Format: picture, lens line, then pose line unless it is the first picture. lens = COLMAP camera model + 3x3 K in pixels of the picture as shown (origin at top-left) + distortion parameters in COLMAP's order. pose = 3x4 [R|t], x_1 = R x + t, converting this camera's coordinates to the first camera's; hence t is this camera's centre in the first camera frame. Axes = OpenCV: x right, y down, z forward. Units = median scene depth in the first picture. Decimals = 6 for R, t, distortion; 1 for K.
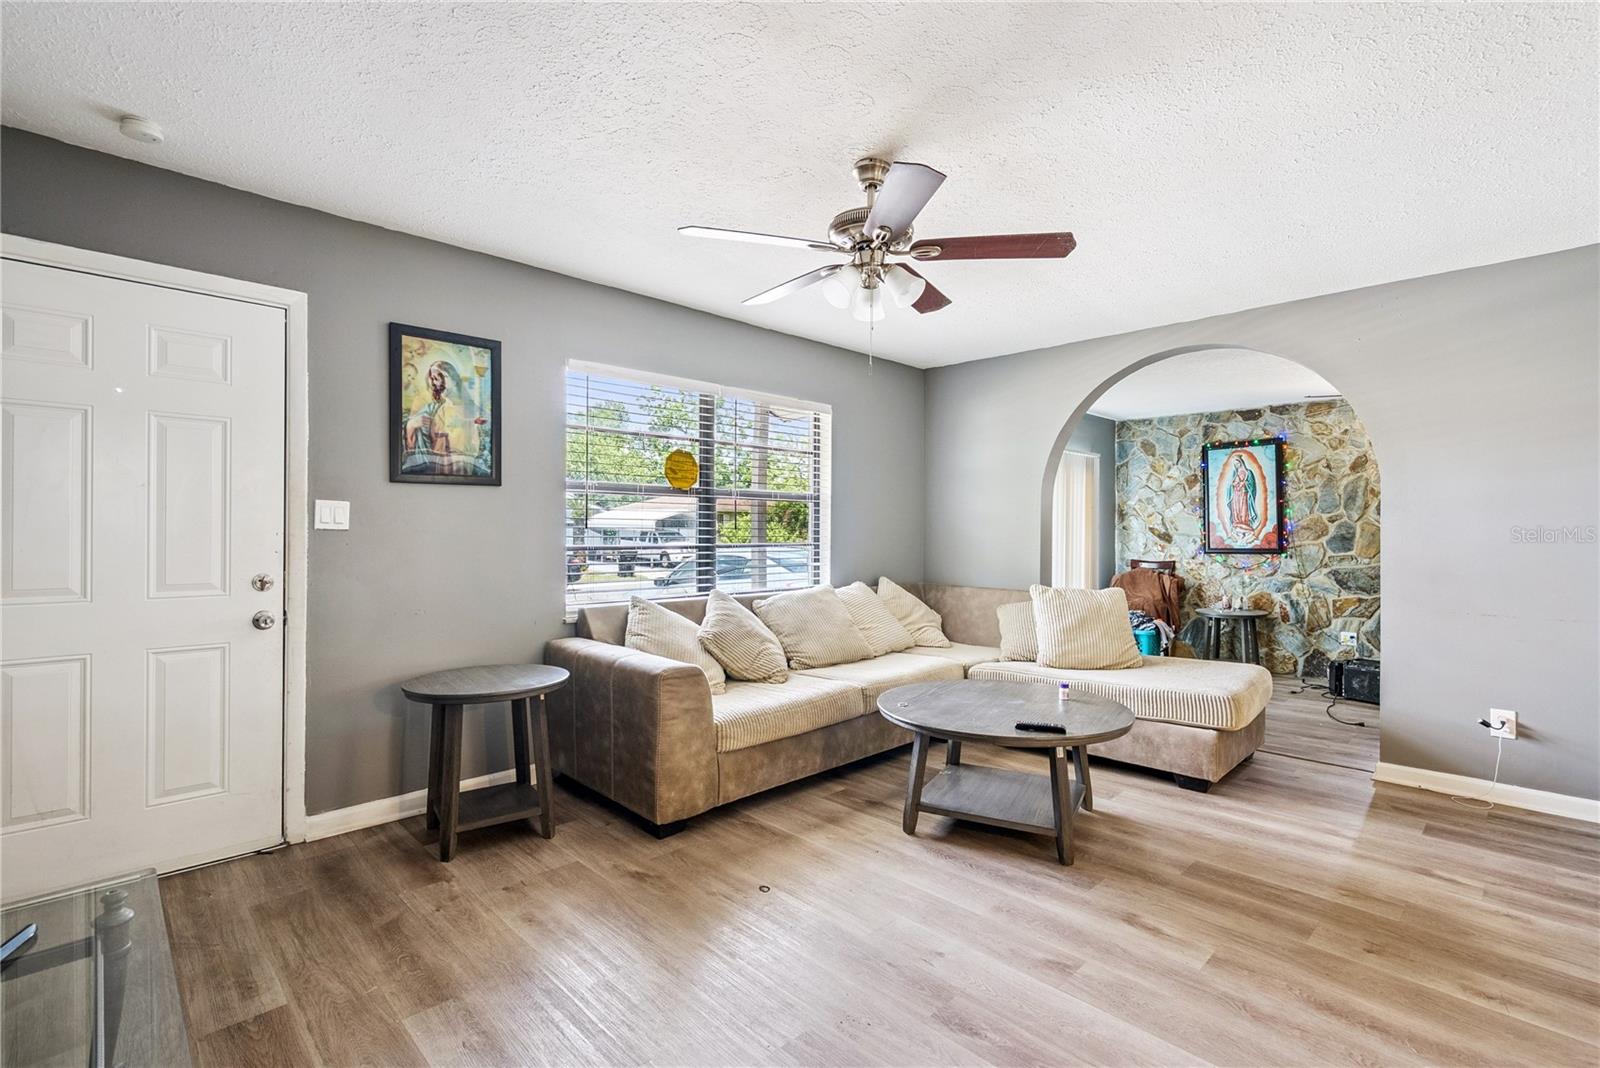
lens RADIAL K [[727.6, 0, 803.4], [0, 727.6, 532.2], [0, 0, 1]] dist [-0.011115, 0.000236]
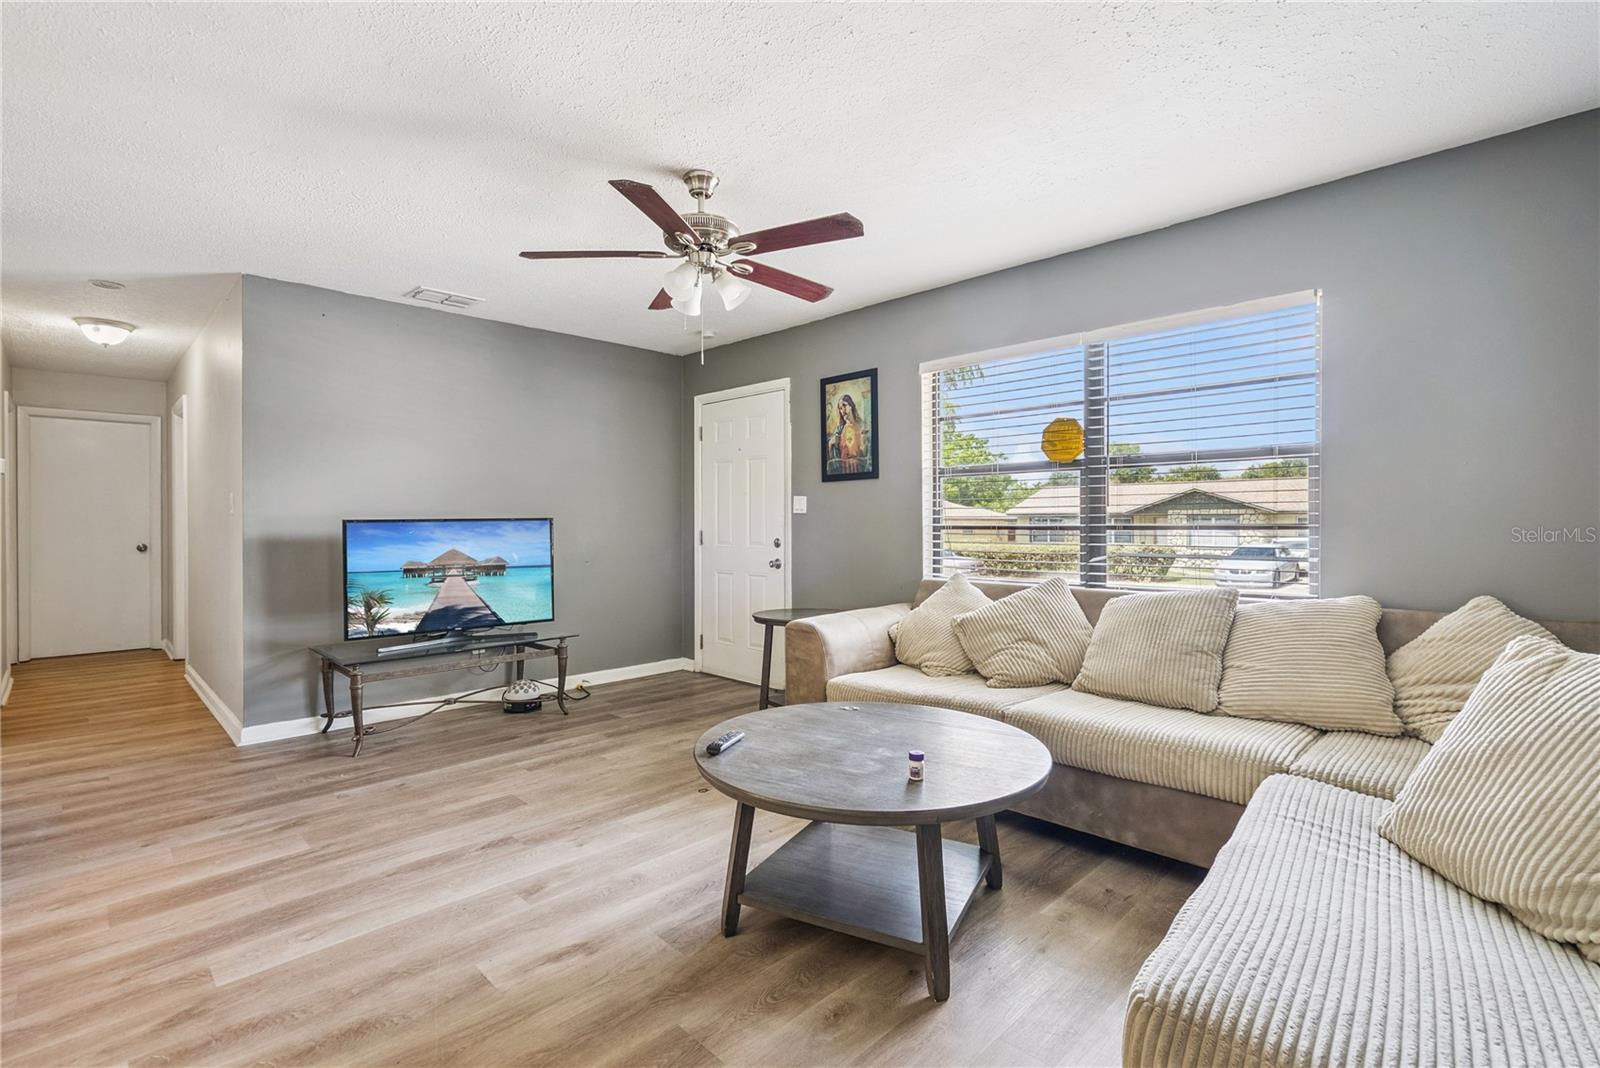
lens RADIAL K [[727.6, 0, 803.4], [0, 727.6, 532.2], [0, 0, 1]] dist [-0.011115, 0.000236]
pose [[0.022029, 0.011680, -0.999689, 1.039243], [0.005564, 0.999915, 0.011805, 0.019973], [0.999742, -0.005822, 0.021963, 0.978797]]
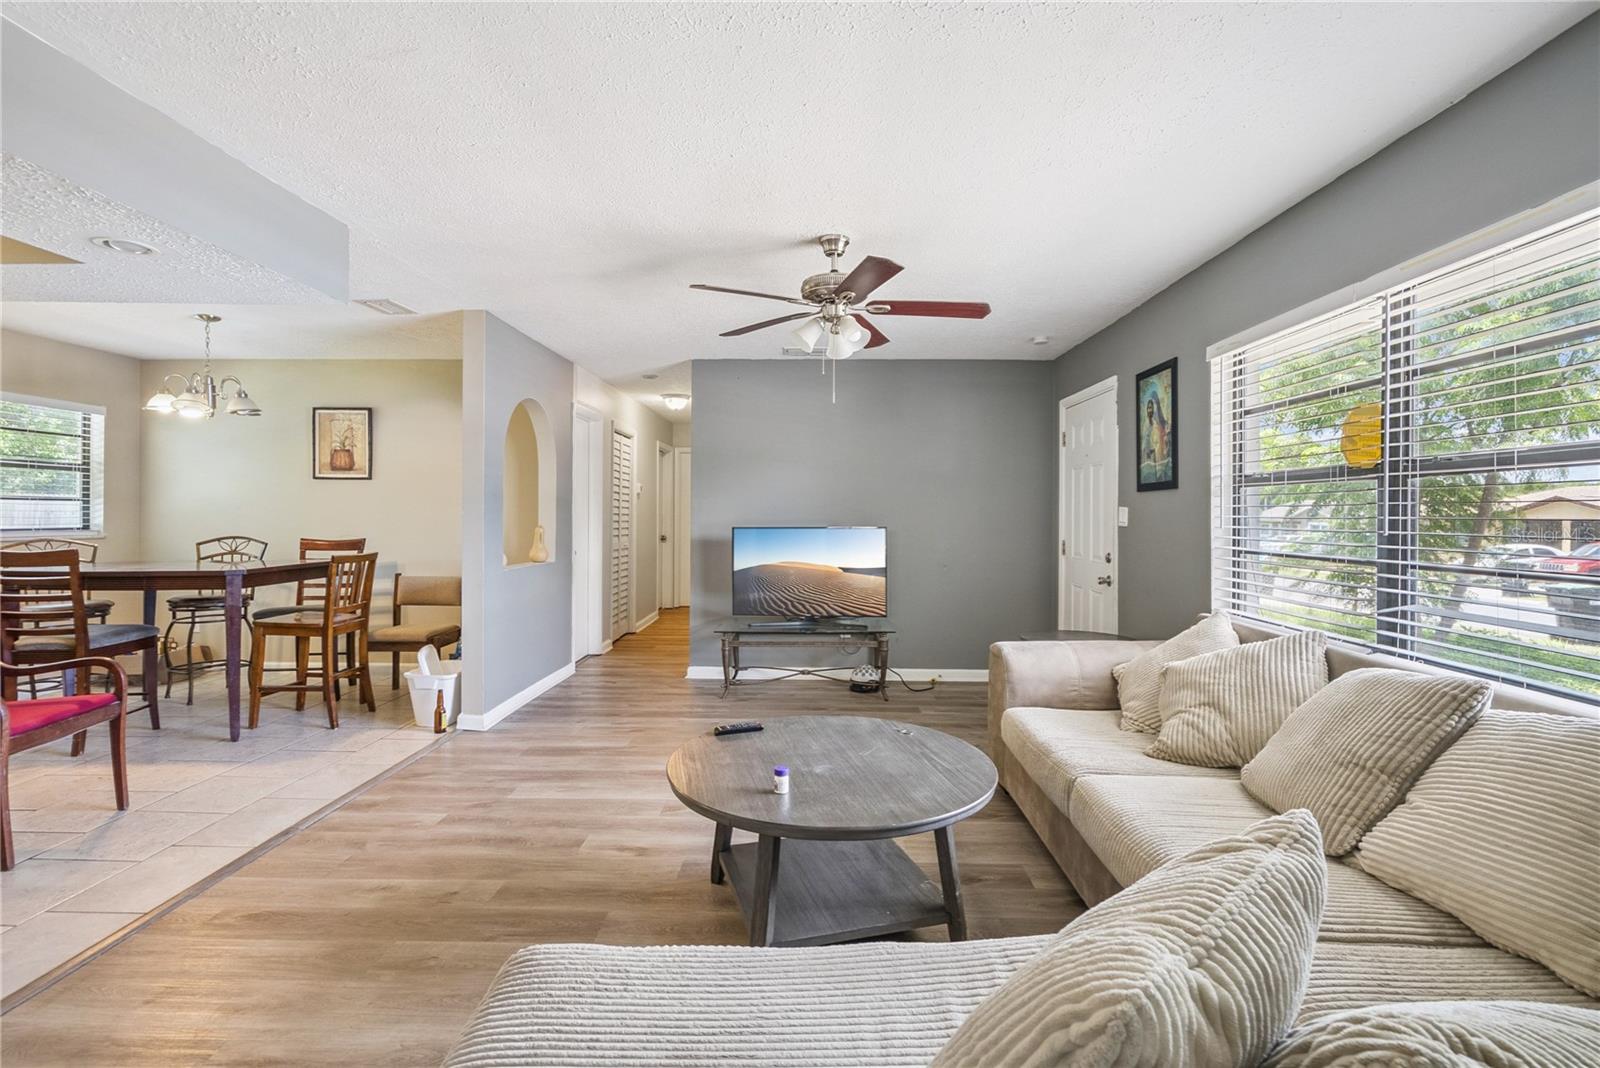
lens RADIAL K [[738.8, 0, 802.9], [0, 738.8, 508.3], [0, 0, 1]] dist [-0.027498, 0.000149]
pose [[-0.706473, -0.011818, -0.707642, 0.891236], [-0.006224, 0.999926, -0.010486, -0.020862], [0.707713, -0.003004, -0.706494, 1.615418]]
